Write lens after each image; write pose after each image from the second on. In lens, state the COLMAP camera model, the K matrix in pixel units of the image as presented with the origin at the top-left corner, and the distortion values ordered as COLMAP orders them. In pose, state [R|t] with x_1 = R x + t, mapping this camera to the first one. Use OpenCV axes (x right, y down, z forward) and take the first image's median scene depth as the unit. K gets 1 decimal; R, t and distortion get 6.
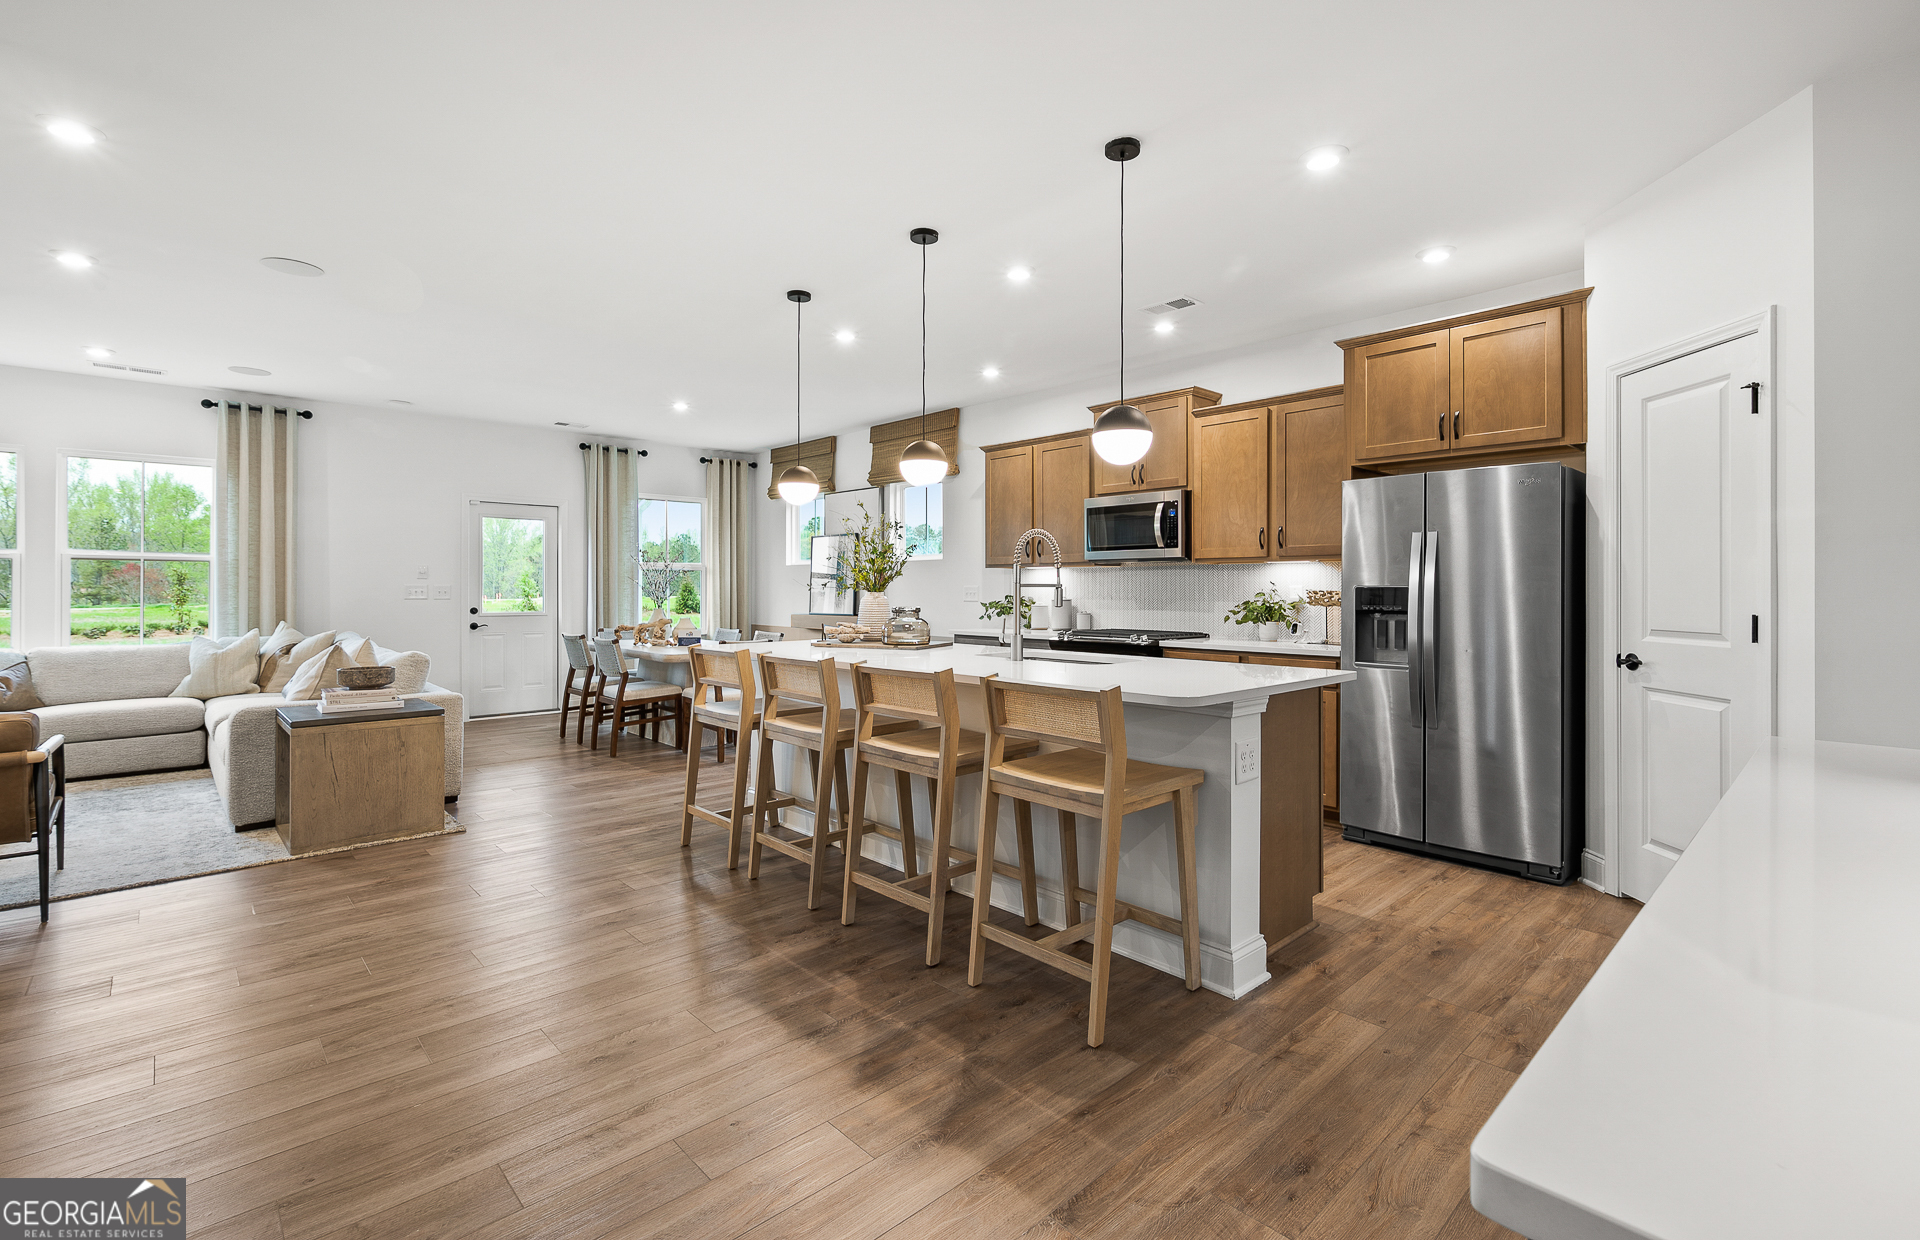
lens RADIAL K [[845.7, 0, 967.9], [0, 845.7, 587.3], [0, 0, 1]] dist [0.000447, -0.000330]
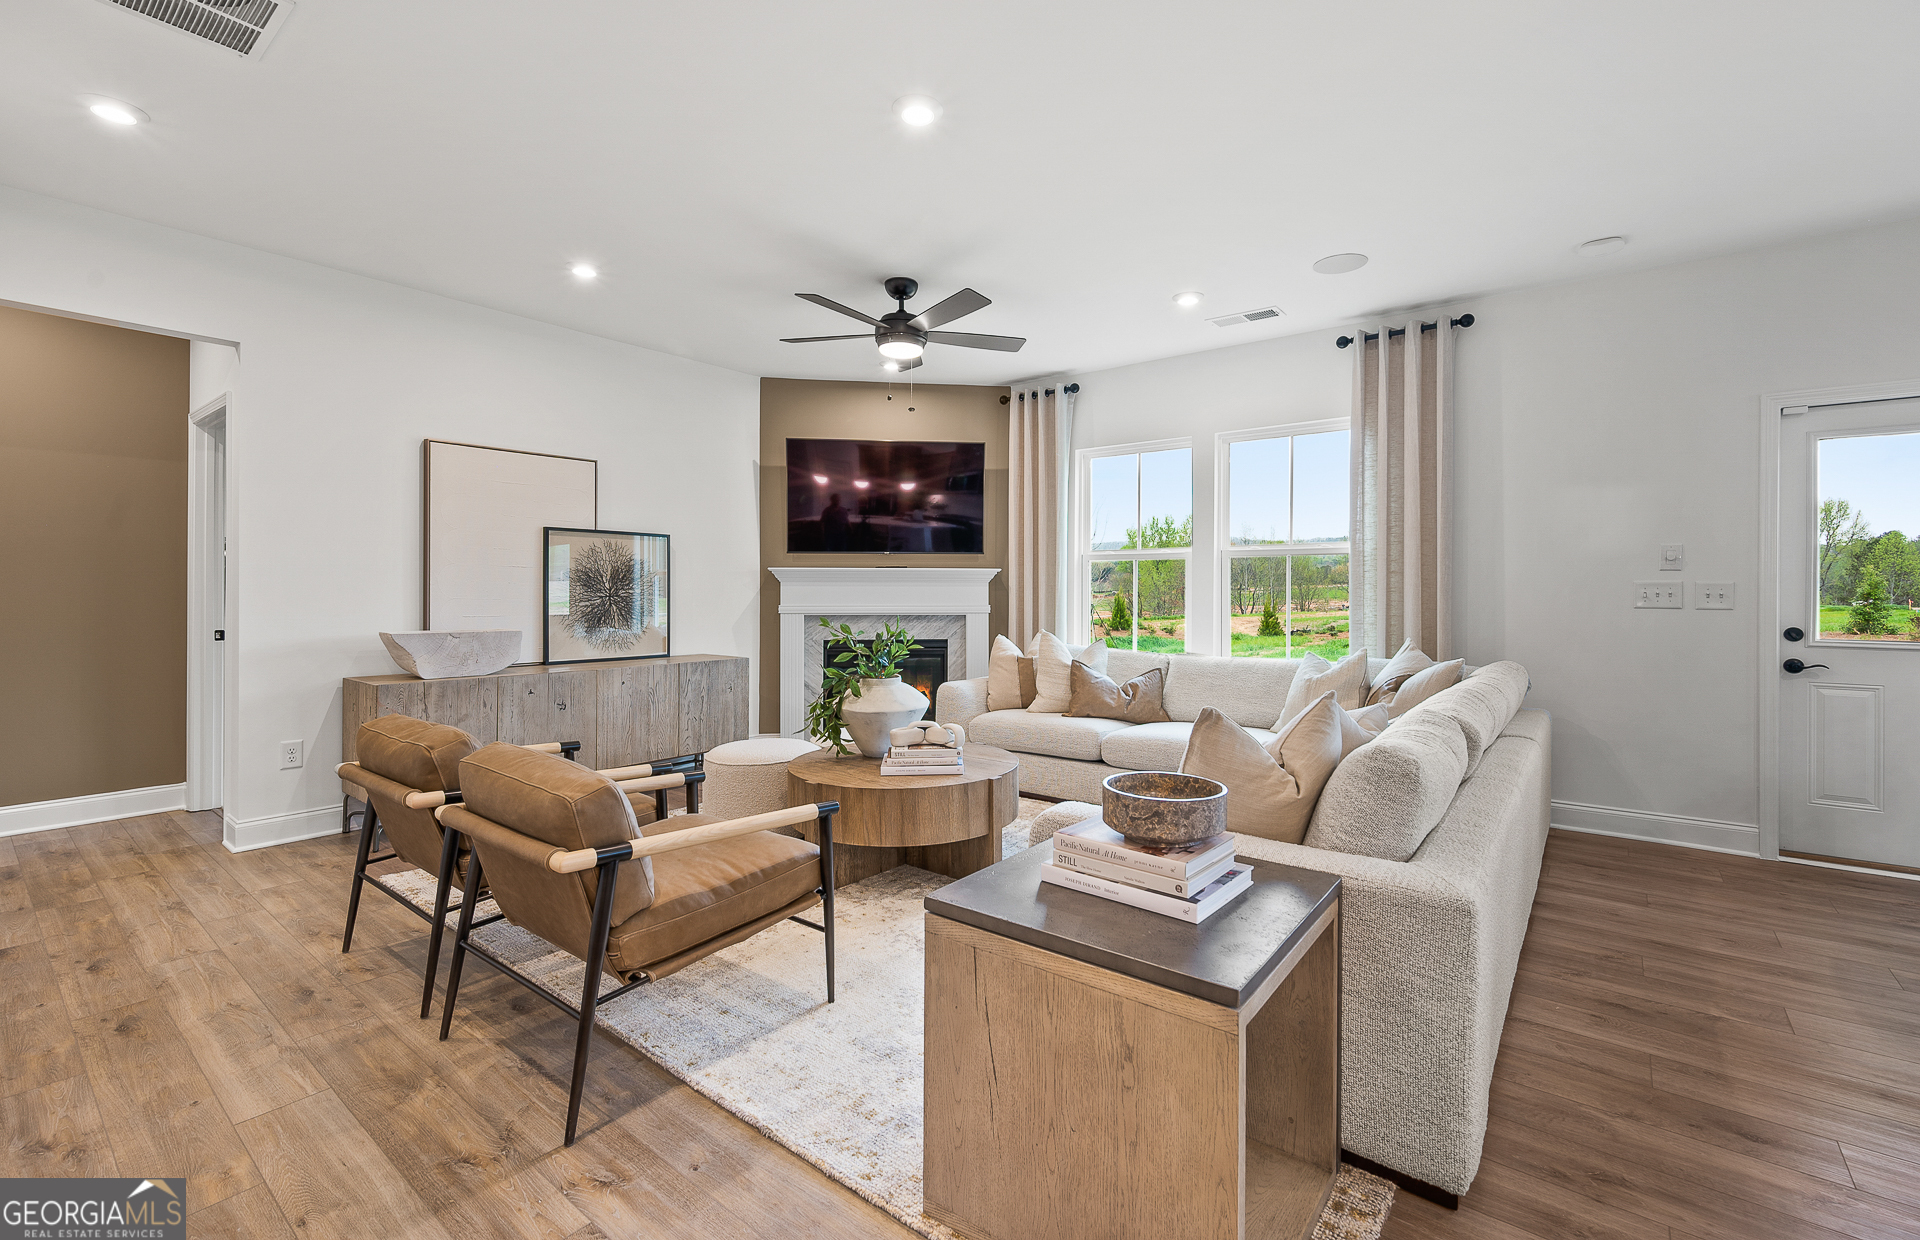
lens RADIAL K [[813.9, 0, 963.9], [0, 813.9, 592.5], [0, 0, 1]] dist [0.002496, 0.000200]
pose [[0.142891, 0.001364, -0.989737, -0.315770], [0.000185, 0.999999, 0.001405, 0.004902], [0.989738, -0.000384, 0.142891, 0.770828]]
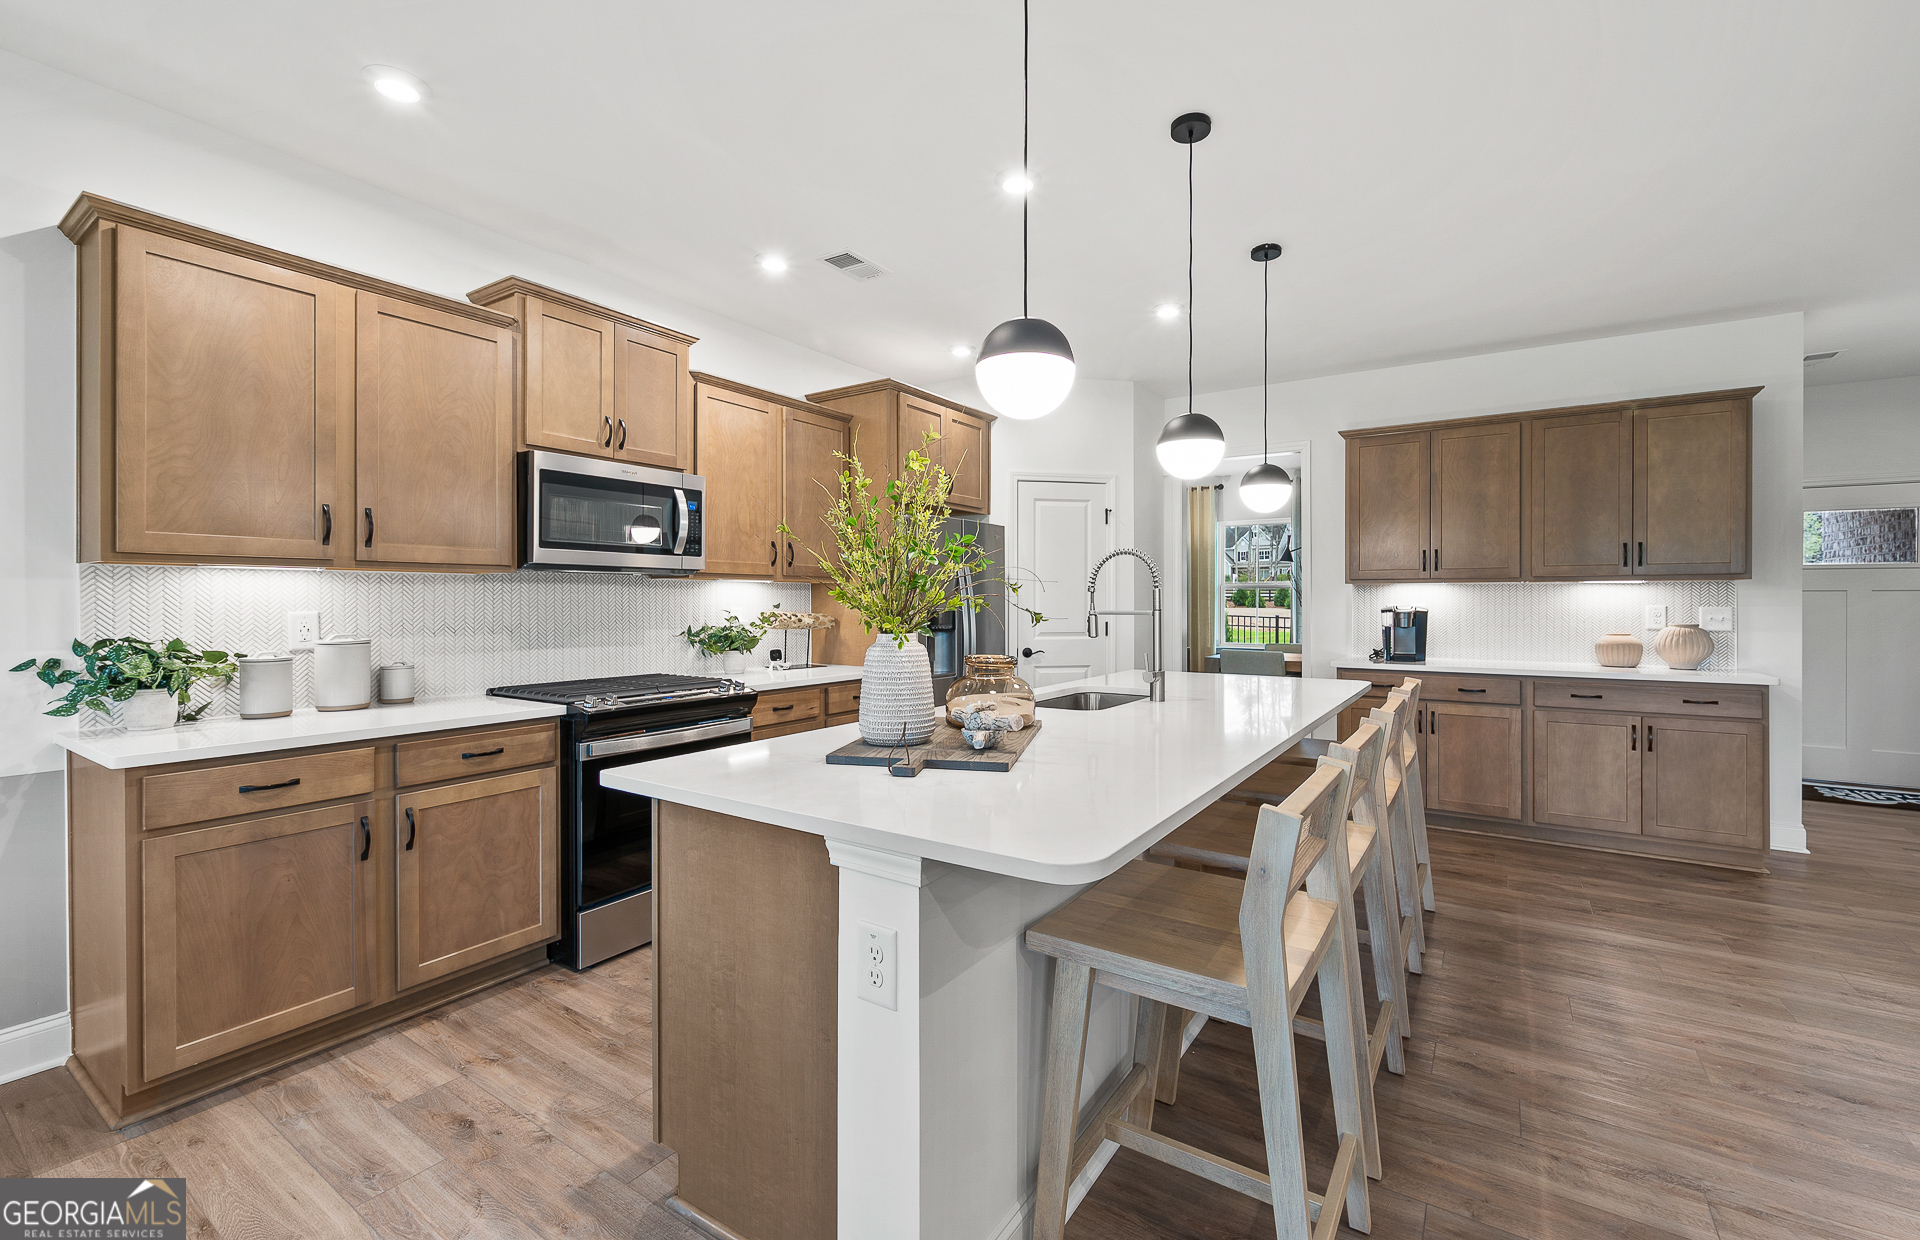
lens RADIAL K [[810.7, 0, 955.4], [0, 810.7, 602.5], [0, 0, 1]] dist [-0.003212, -0.000236]
pose [[-0.224531, -0.001538, 0.974466, -0.509032], [-0.000717, 0.999999, 0.001413, -0.009354], [-0.974467, -0.000382, -0.224532, 1.016338]]
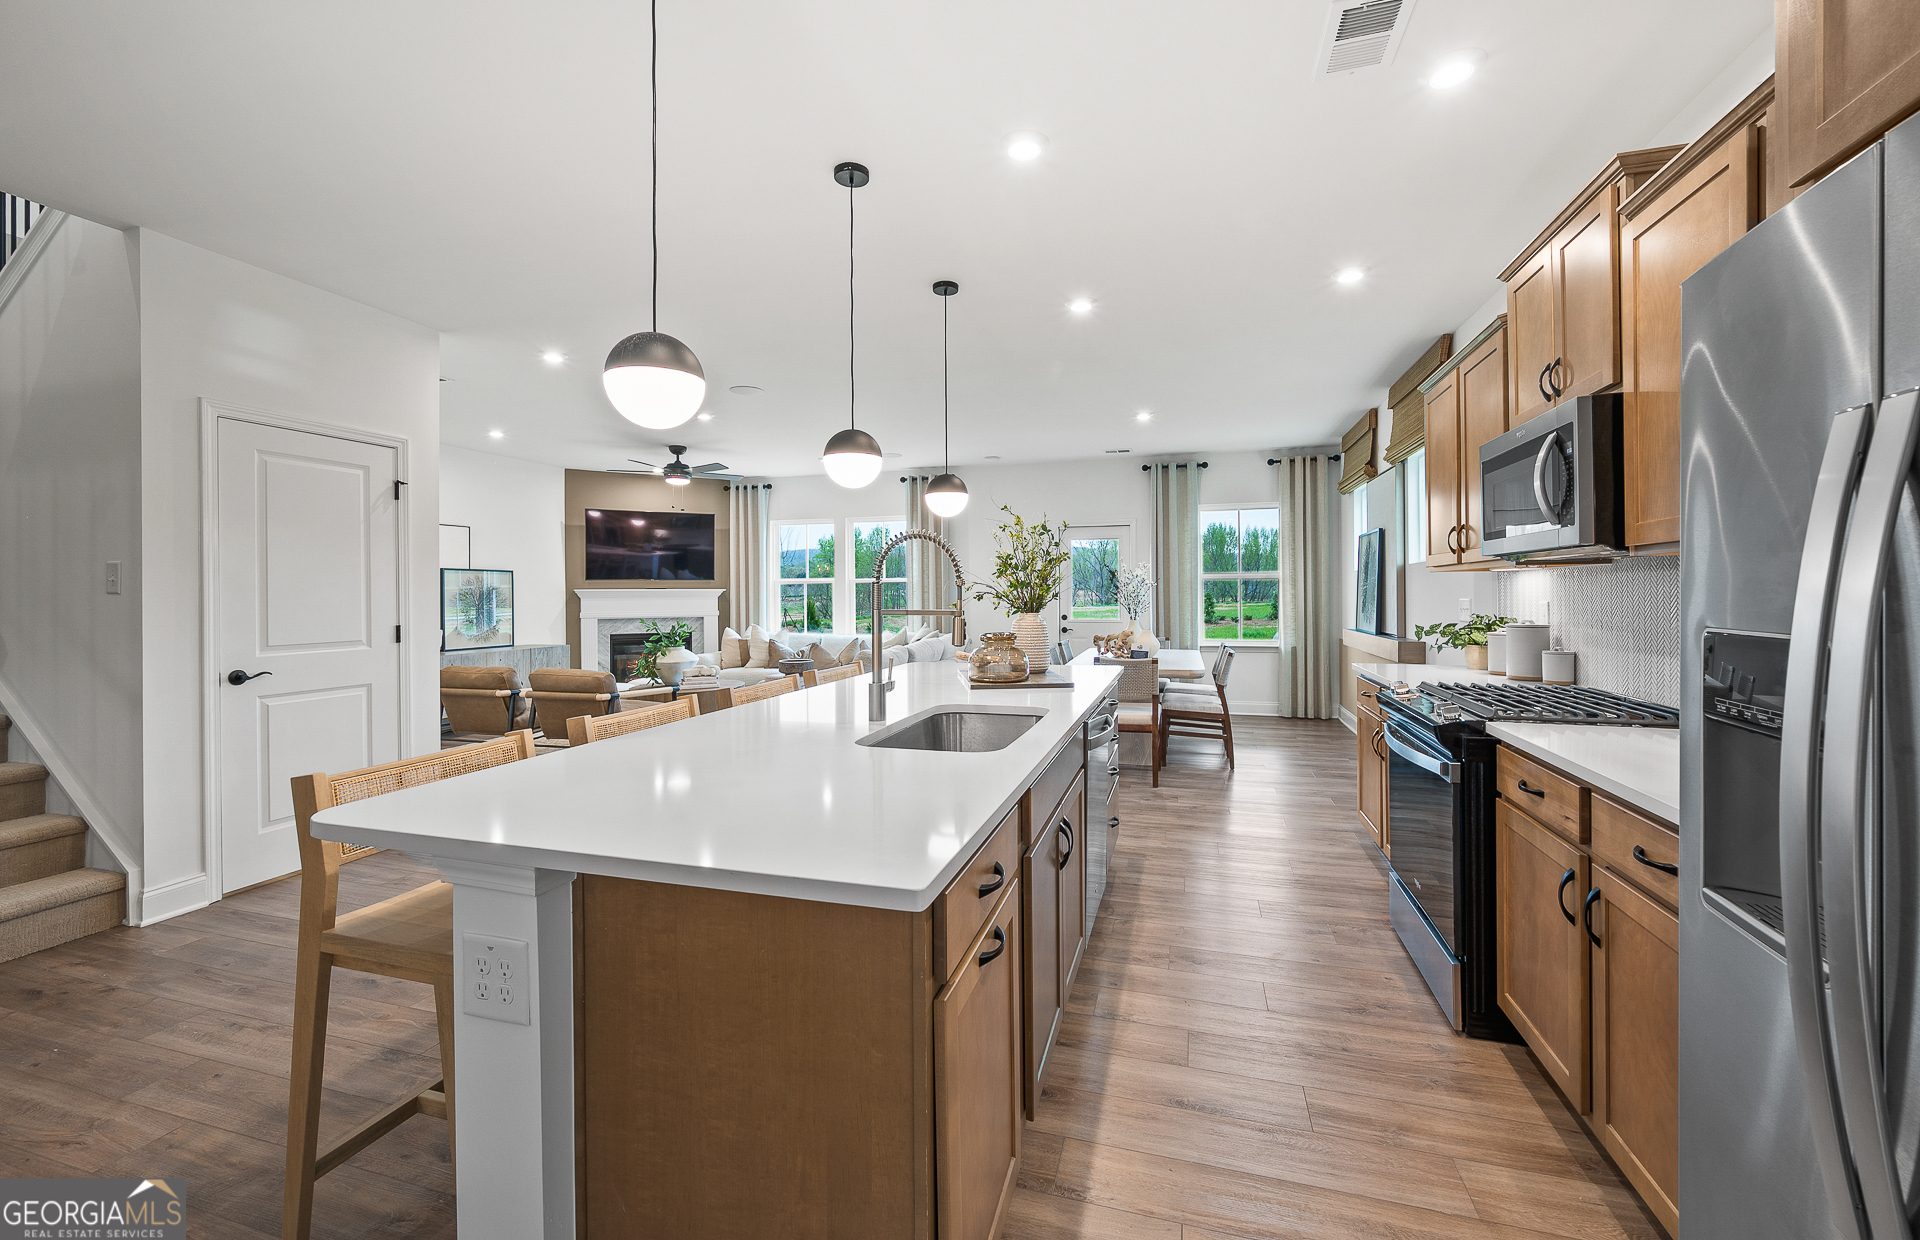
lens RADIAL K [[756.1, 0, 976.5], [0, 756.1, 595.1], [0, 0, 1]] dist [0.001358, 0.000092]
pose [[0.517074, -0.002419, -0.855937, 0.464581], [0.008298, 0.999963, 0.002187, -0.012893], [0.855900, -0.008234, 0.517075, 0.550360]]
